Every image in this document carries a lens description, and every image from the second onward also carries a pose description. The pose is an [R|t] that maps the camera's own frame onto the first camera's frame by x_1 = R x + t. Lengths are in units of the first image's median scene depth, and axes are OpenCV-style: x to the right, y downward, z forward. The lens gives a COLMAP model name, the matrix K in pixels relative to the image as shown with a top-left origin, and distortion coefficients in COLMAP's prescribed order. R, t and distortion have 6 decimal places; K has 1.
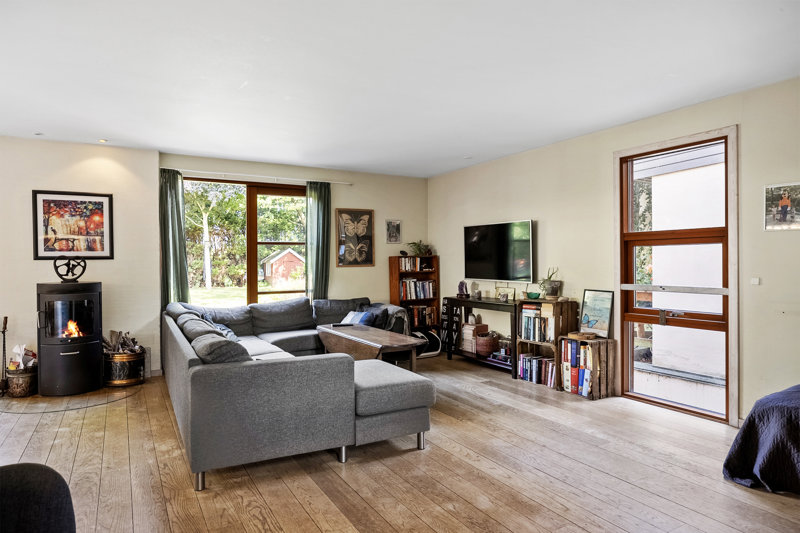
lens RADIAL K [[510.6, 0, 400.6], [0, 510.6, 272.3], [0, 0, 1]] dist [-0.003208, 0.001854]
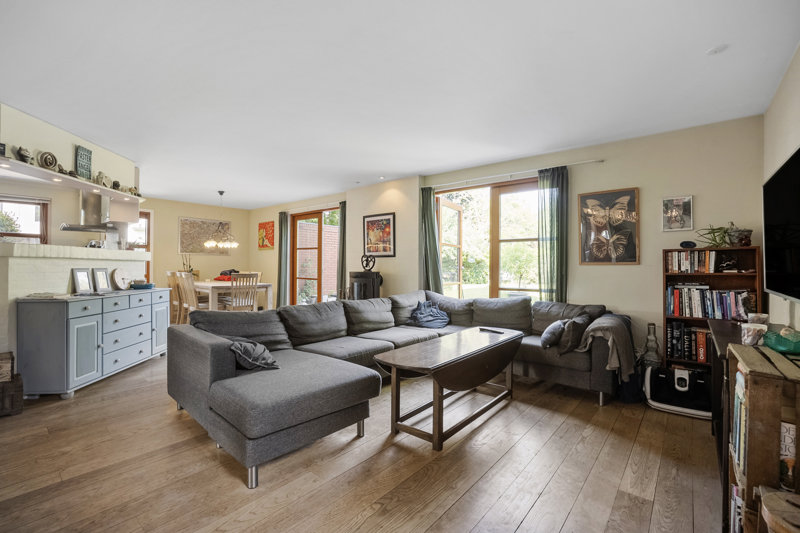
lens RADIAL K [[364.8, 0, 395.8], [0, 364.8, 266.5], [0, 0, 1]] dist [-0.007984, 0.000492]
pose [[0.333814, 0.014269, -0.942531, 0.432455], [-0.024081, 0.999688, 0.006605, -0.005438], [0.942331, 0.020492, 0.334054, 0.673117]]
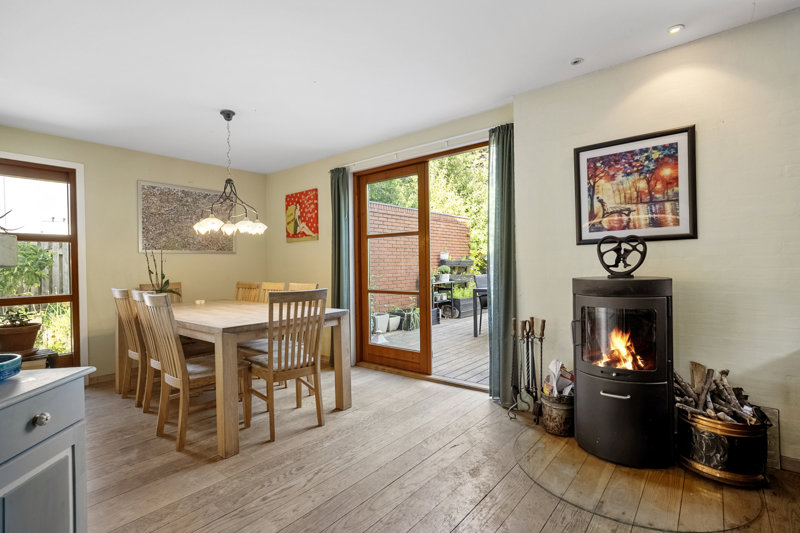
lens RADIAL K [[384.6, 0, 402.4], [0, 384.6, 266.5], [0, 0, 1]] dist [0.000214, 0.002398]
pose [[0.376453, 0.004897, -0.926423, -0.293335], [0.004093, 0.999967, 0.006949, 0.001491], [0.926427, -0.006408, 0.376420, 0.542845]]
